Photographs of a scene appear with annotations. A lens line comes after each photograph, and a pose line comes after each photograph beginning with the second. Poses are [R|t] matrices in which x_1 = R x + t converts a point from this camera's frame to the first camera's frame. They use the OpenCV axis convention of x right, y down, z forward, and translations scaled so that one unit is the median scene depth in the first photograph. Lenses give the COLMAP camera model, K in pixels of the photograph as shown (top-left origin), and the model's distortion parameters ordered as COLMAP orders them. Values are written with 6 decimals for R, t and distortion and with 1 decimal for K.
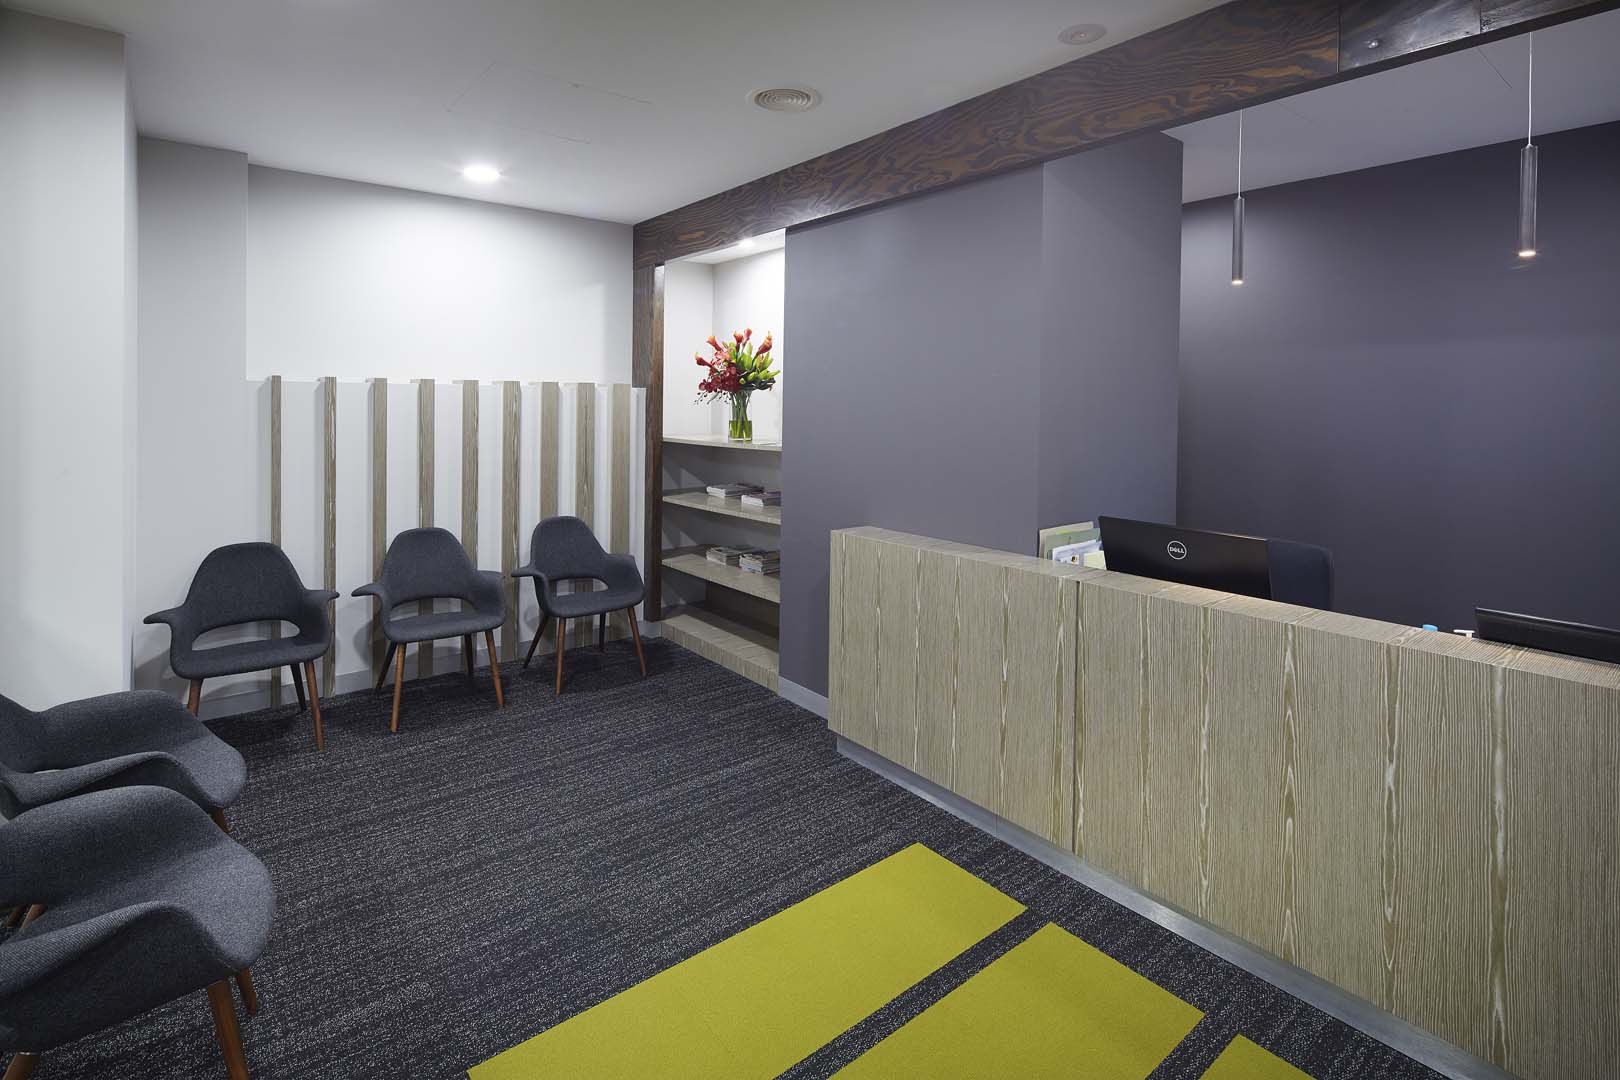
lens RADIAL K [[775.2, 0, 809.6], [0, 775.2, 405.5], [0, 0, 1]] dist [0.008126, -0.003007]
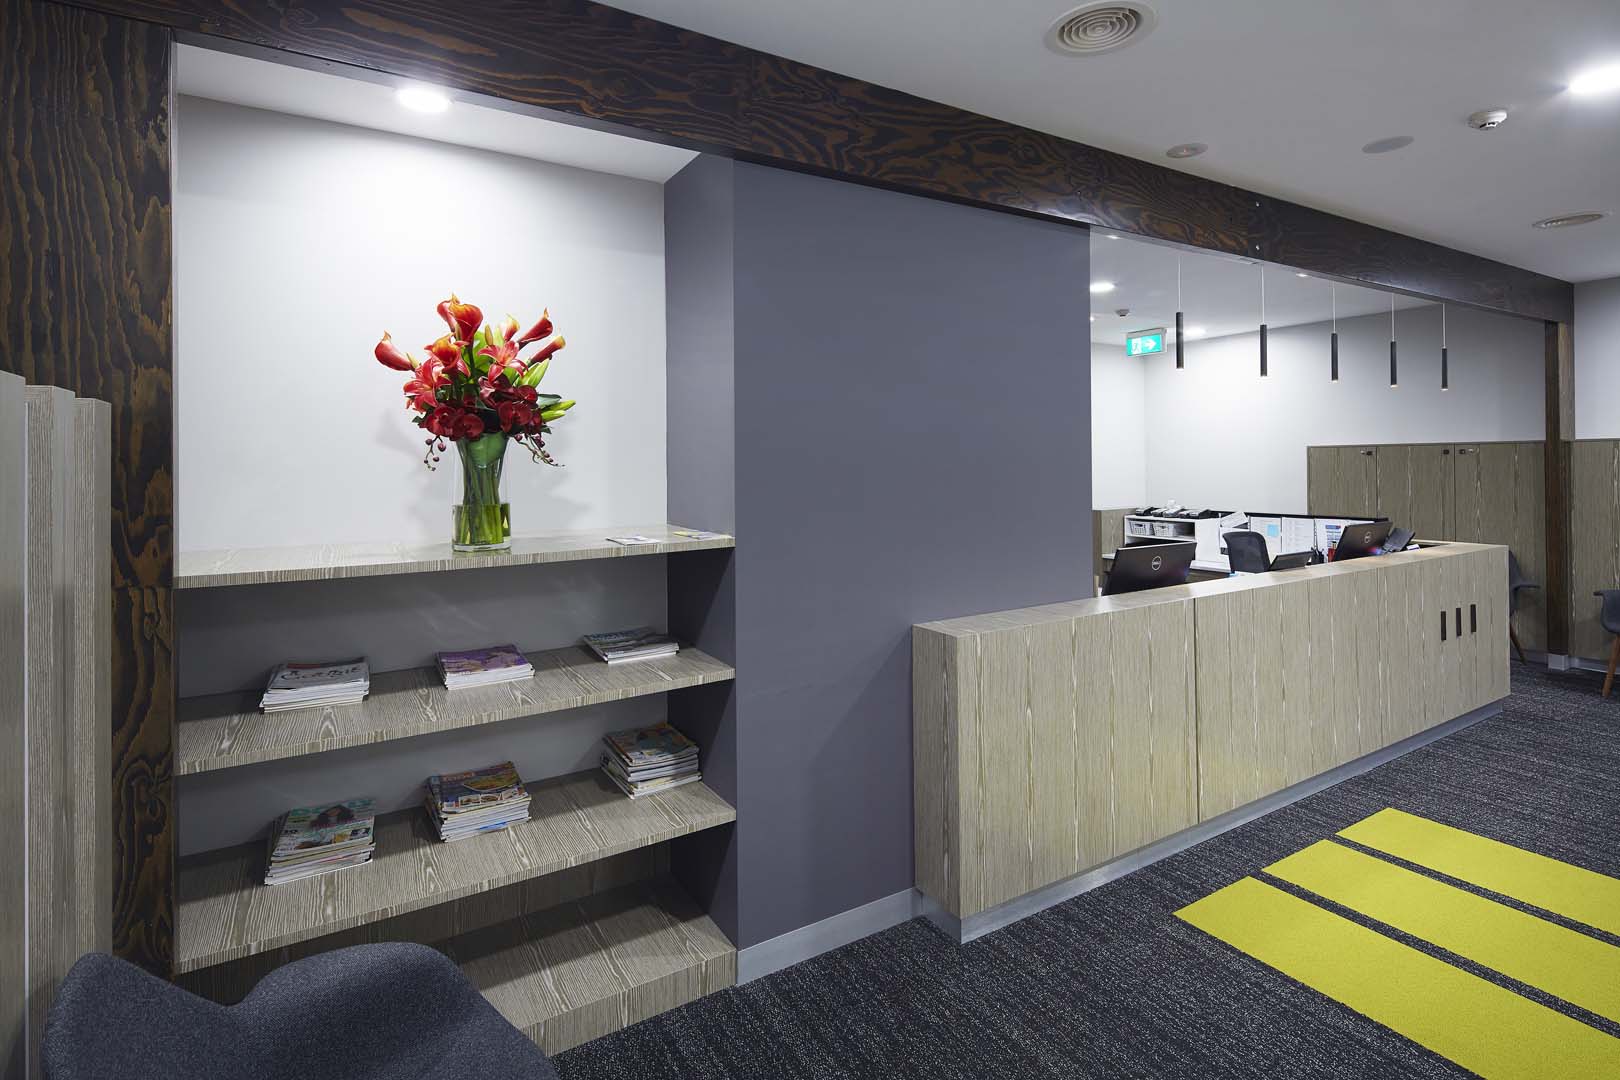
lens RADIAL K [[775.2, 0, 807.2], [0, 775.2, 462.0], [0, 0, 1]] dist [0.008126, -0.003007]
pose [[0.154275, -0.008240, 0.987994, -0.620688], [0.020368, 0.999779, 0.005158, -0.004399], [-0.987818, 0.019328, 0.154409, 0.918016]]
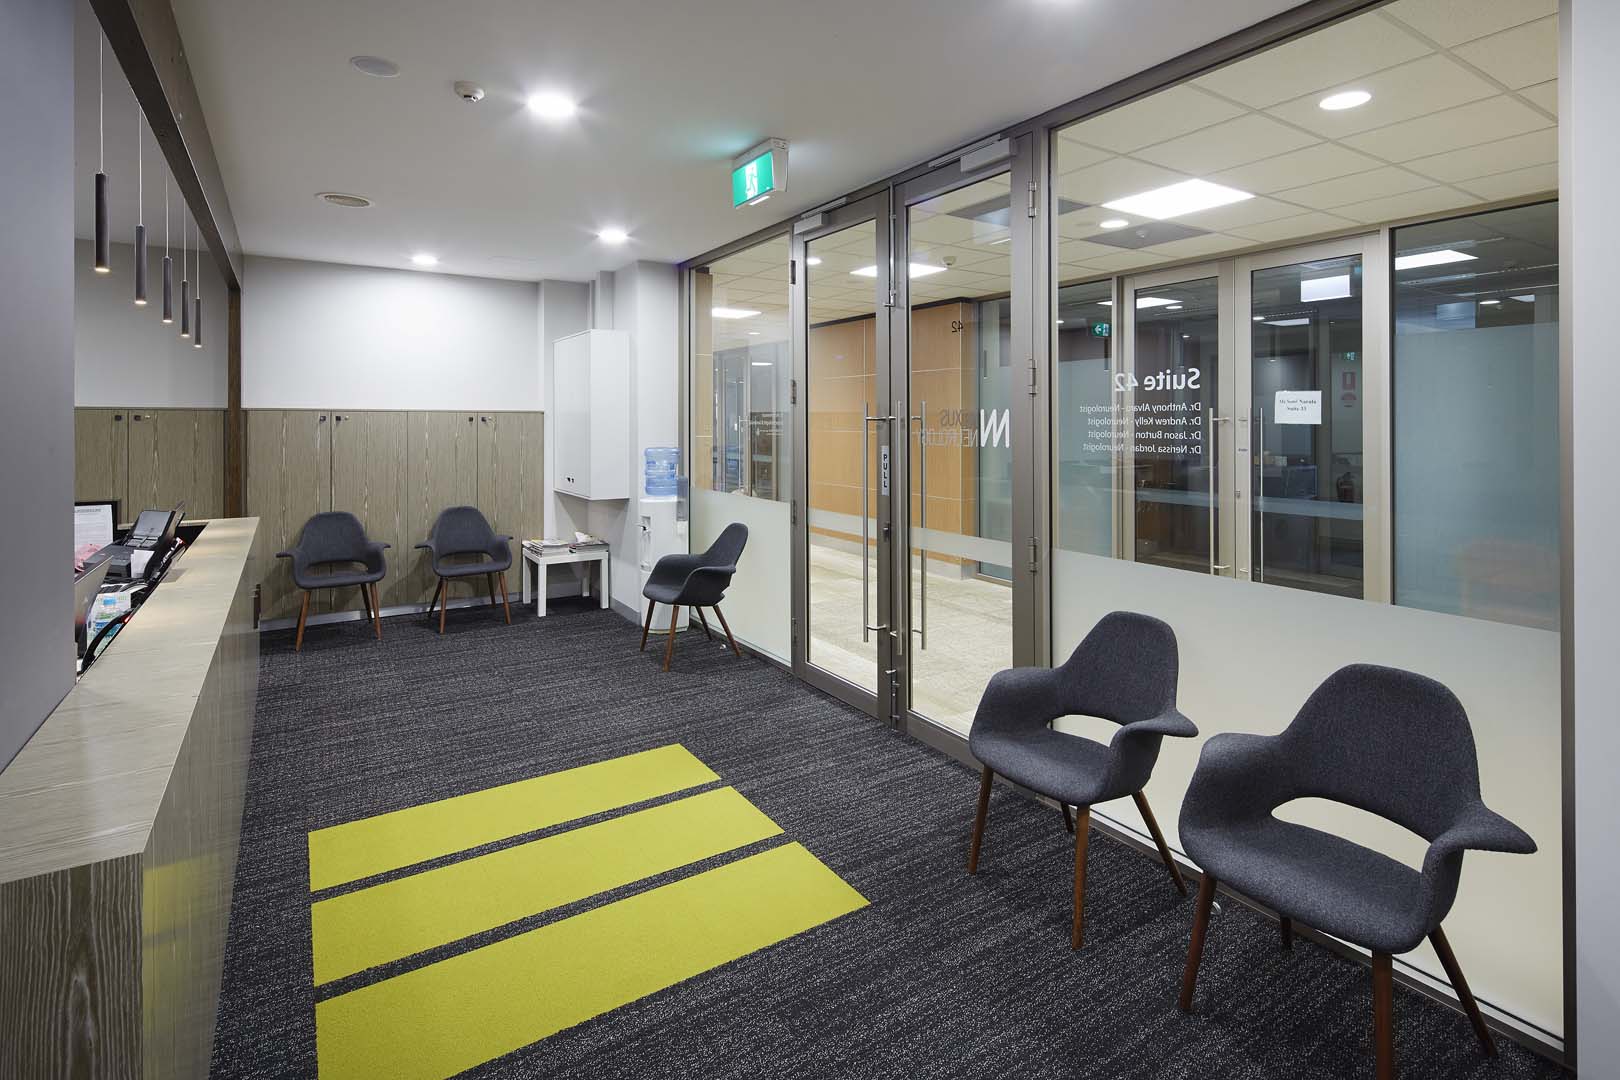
lens RADIAL K [[815.1, 0, 809.5], [0, 815.1, 433.0], [0, 0, 1]] dist [0.011965, -0.000057]
pose [[-0.992160, -0.009548, 0.124611, -0.231455], [-0.007053, 0.999766, 0.020452, -0.001917], [-0.124777, 0.019413, -0.991995, 1.129418]]
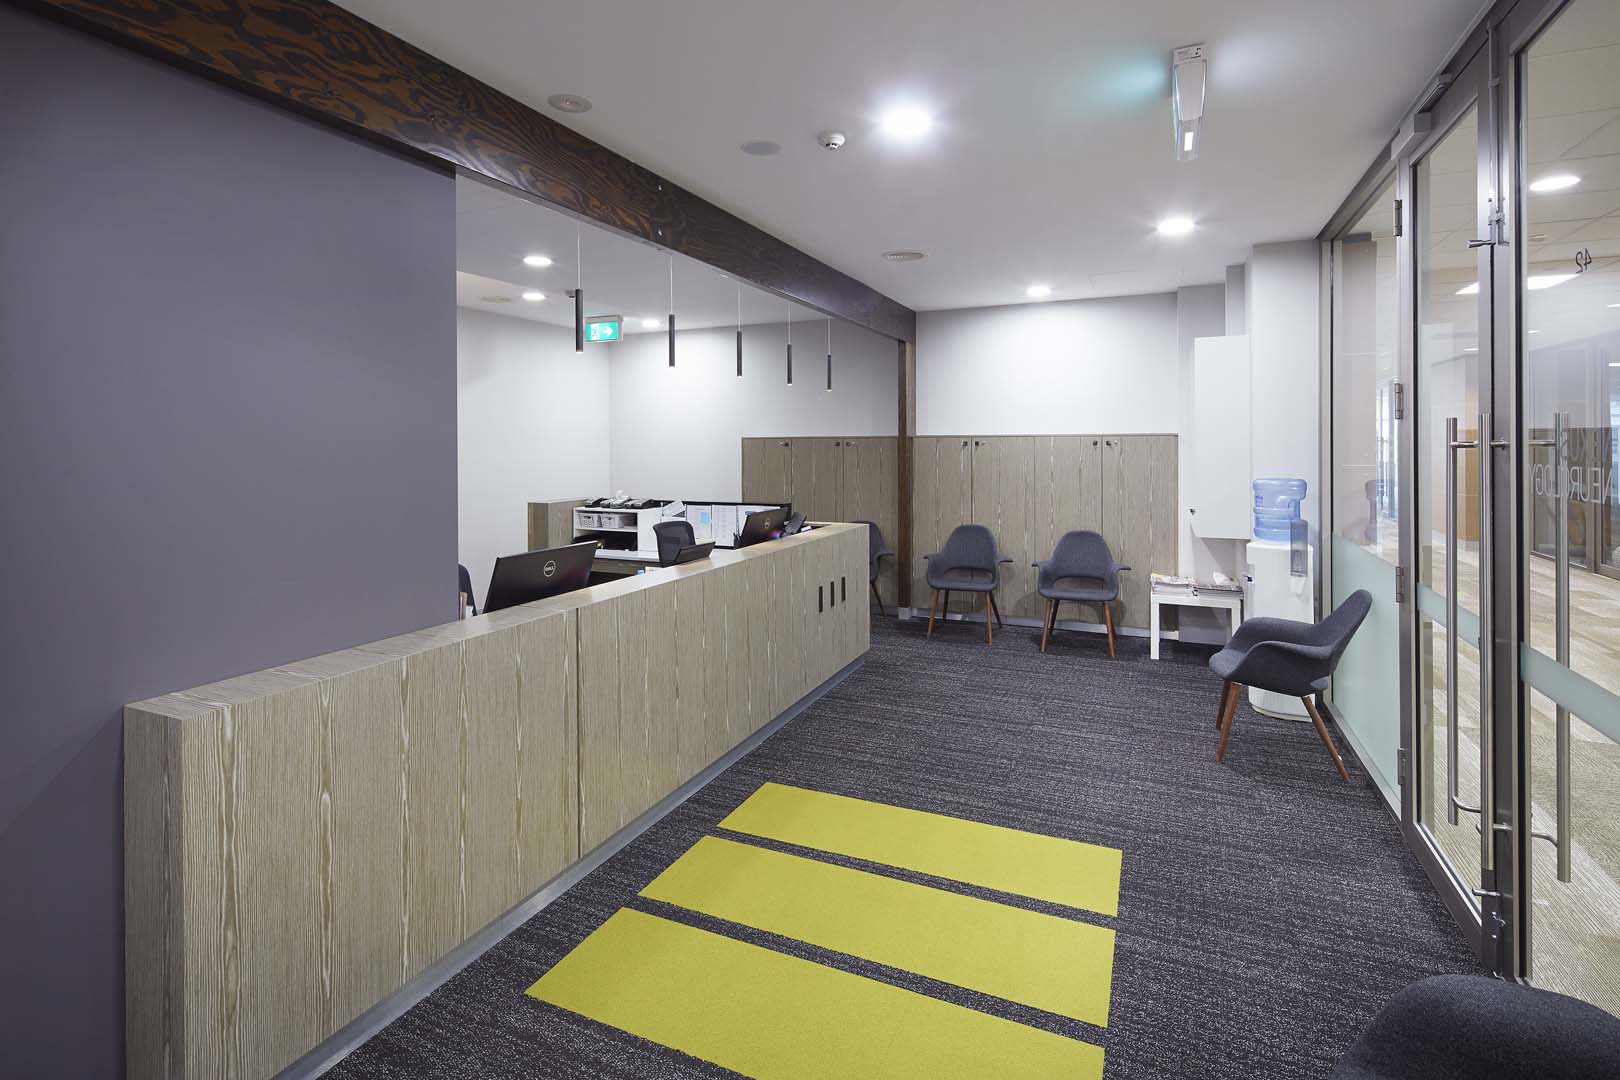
lens RADIAL K [[775.2, 0, 791.1], [0, 775.2, 454.7], [0, 0, 1]] dist [0.008126, -0.003007]
pose [[-0.424440, -0.016892, 0.905298, -0.498553], [0.007381, 0.999728, 0.022115, -0.007261], [-0.905426, 0.016069, -0.424200, 0.773784]]
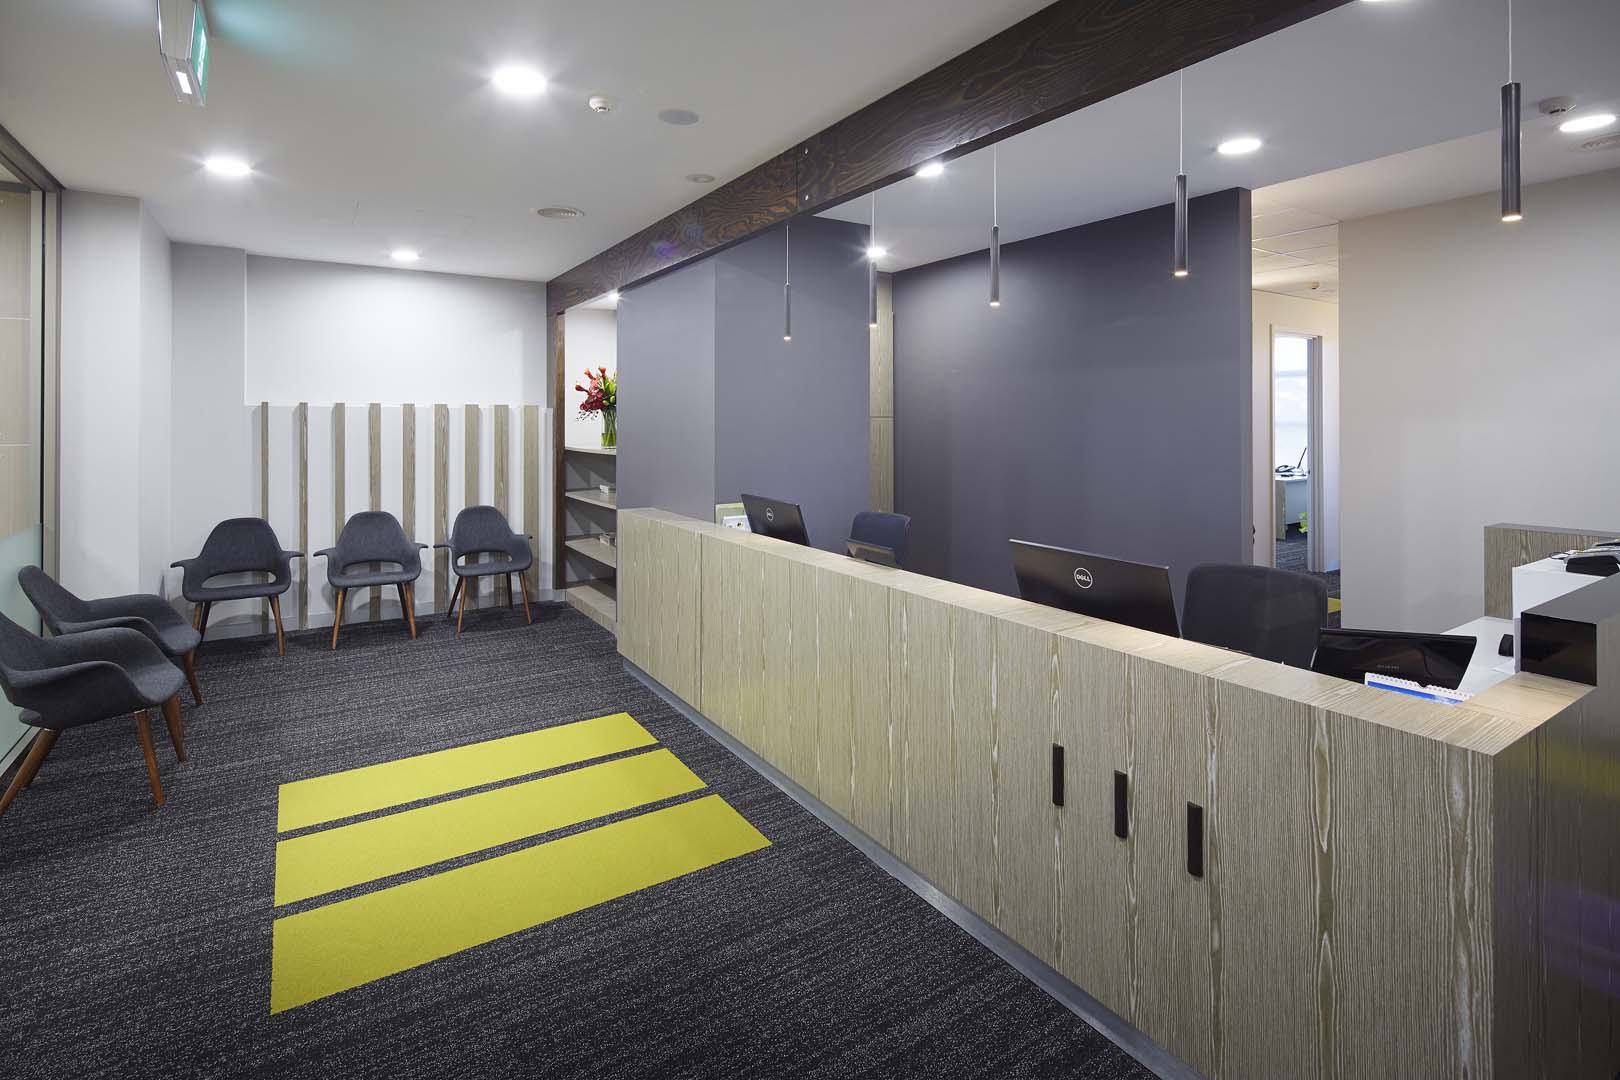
lens RADIAL K [[775.2, 0, 804.9], [0, 775.2, 420.3], [0, 0, 1]] dist [0.008126, -0.003007]
pose [[0.994122, -0.005065, -0.108150, 0.463296], [0.004516, 0.999976, -0.005327, 0.007534], [0.108174, 0.004807, 0.994120, -0.321573]]
